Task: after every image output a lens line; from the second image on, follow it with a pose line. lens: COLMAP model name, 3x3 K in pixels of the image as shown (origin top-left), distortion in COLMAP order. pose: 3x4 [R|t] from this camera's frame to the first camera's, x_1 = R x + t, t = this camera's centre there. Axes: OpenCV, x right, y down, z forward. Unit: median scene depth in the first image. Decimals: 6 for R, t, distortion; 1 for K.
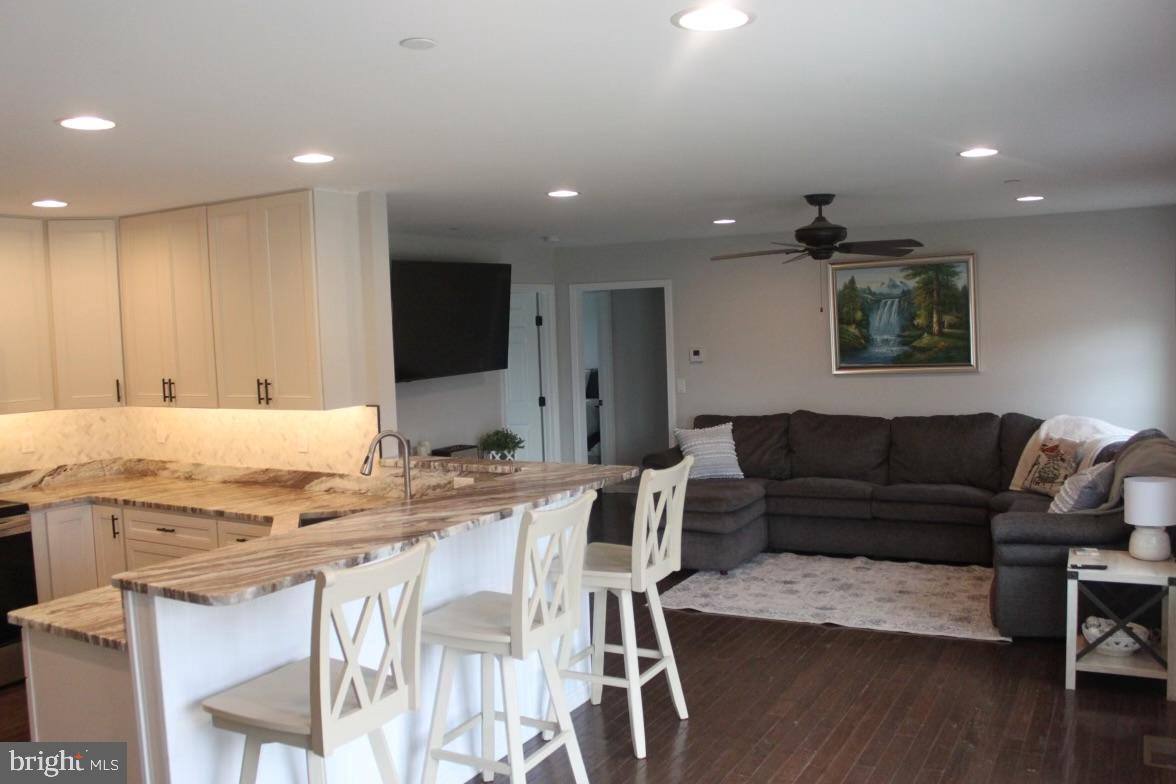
lens RADIAL K [[984.9, 0, 584.4], [0, 984.9, 403.3], [0, 0, 1]] dist [-0.161577, 0.128424]
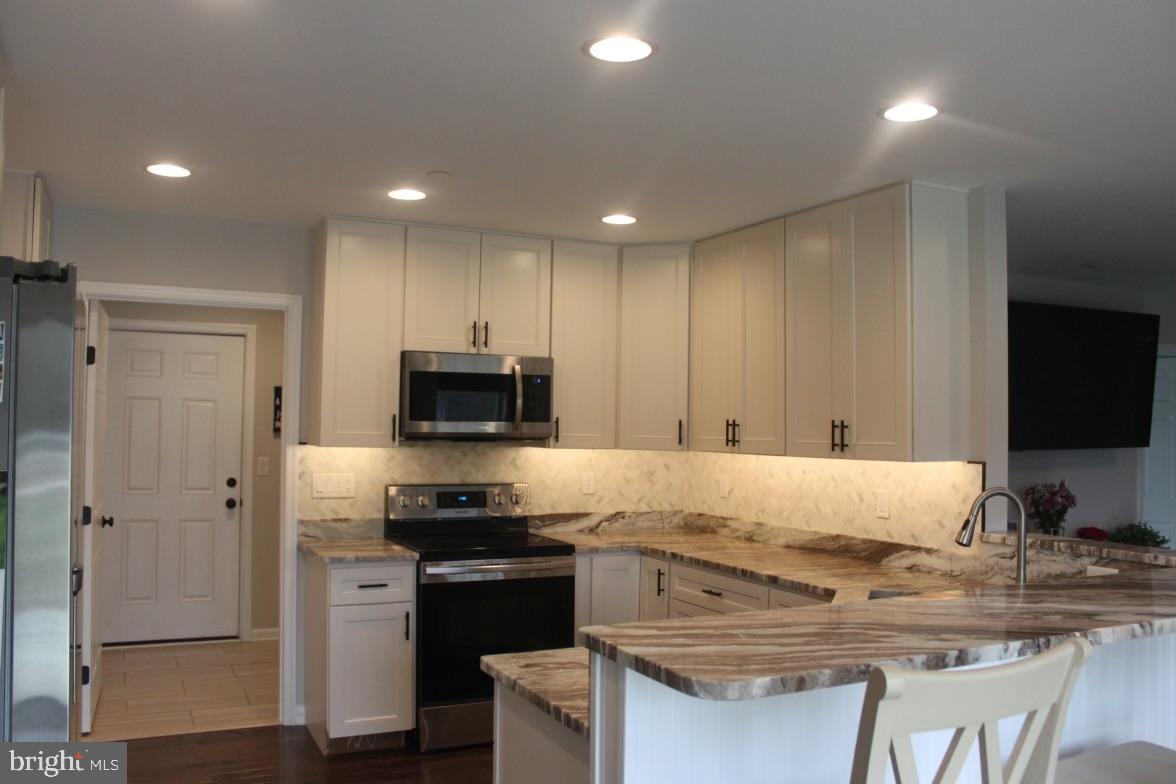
lens RADIAL K [[984.9, 0, 584.4], [0, 984.9, 403.3], [0, 0, 1]] dist [-0.161577, 0.128424]
pose [[0.827535, 0.031725, -0.560517, -0.050332], [-0.084947, 0.993983, -0.069155, 0.034946], [0.554951, 0.104842, 0.825250, 0.204039]]
